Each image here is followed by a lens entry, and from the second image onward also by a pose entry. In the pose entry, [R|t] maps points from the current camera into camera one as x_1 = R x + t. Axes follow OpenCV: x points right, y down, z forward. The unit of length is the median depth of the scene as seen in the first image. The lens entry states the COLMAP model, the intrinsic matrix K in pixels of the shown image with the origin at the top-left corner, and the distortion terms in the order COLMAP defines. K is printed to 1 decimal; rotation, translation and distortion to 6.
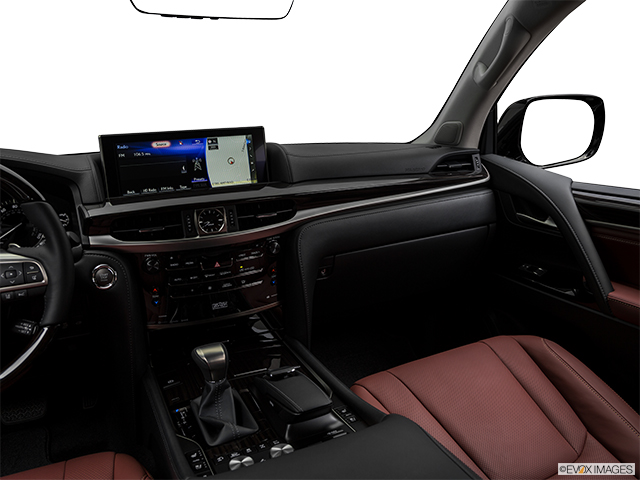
lens RADIAL K [[525.3, 0, 320.0], [0, 525.3, 240.0], [0, 0, 1]] dist [-0.076672, 0.007663]
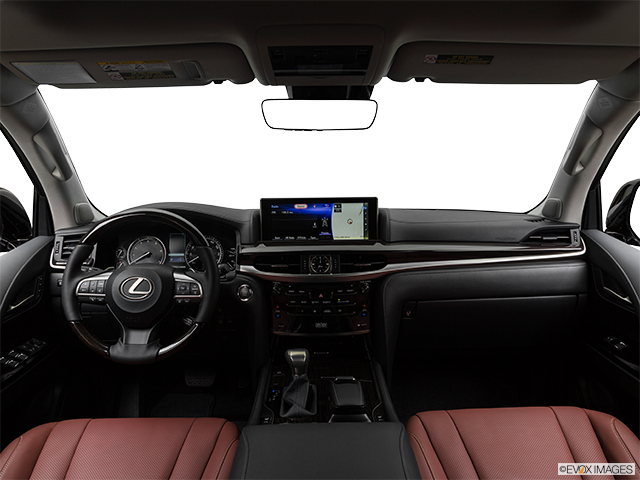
lens RADIAL K [[496.5, 0, 320.0], [0, 496.5, 240.0], [0, 0, 1]] dist [-0.008494, -0.001349]
pose [[0.906427, 0.090849, -0.412476, 0.294267], [-0.121083, 0.991496, -0.047702, -0.032118], [0.404635, 0.093183, 0.909718, -0.197999]]
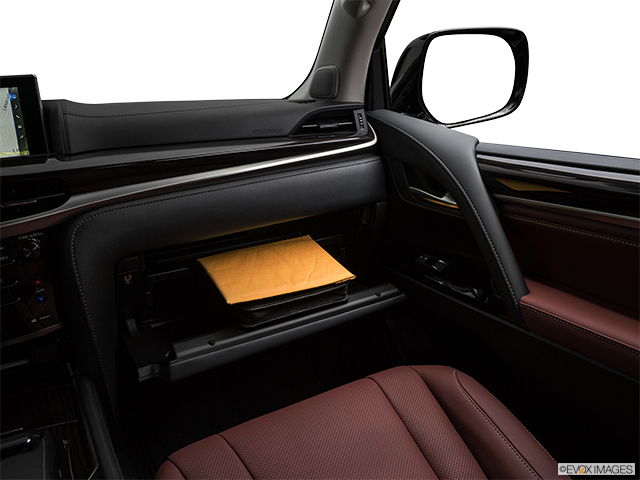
lens RADIAL K [[551.8, 0, 320.0], [0, 551.8, 240.0], [0, 0, 1]] dist [-0.058700, 0.006563]
pose [[0.996579, -0.033328, 0.075630, 0.212711], [0.029968, 0.998531, 0.045135, -0.017374], [-0.077023, -0.042714, 0.996114, 0.246636]]
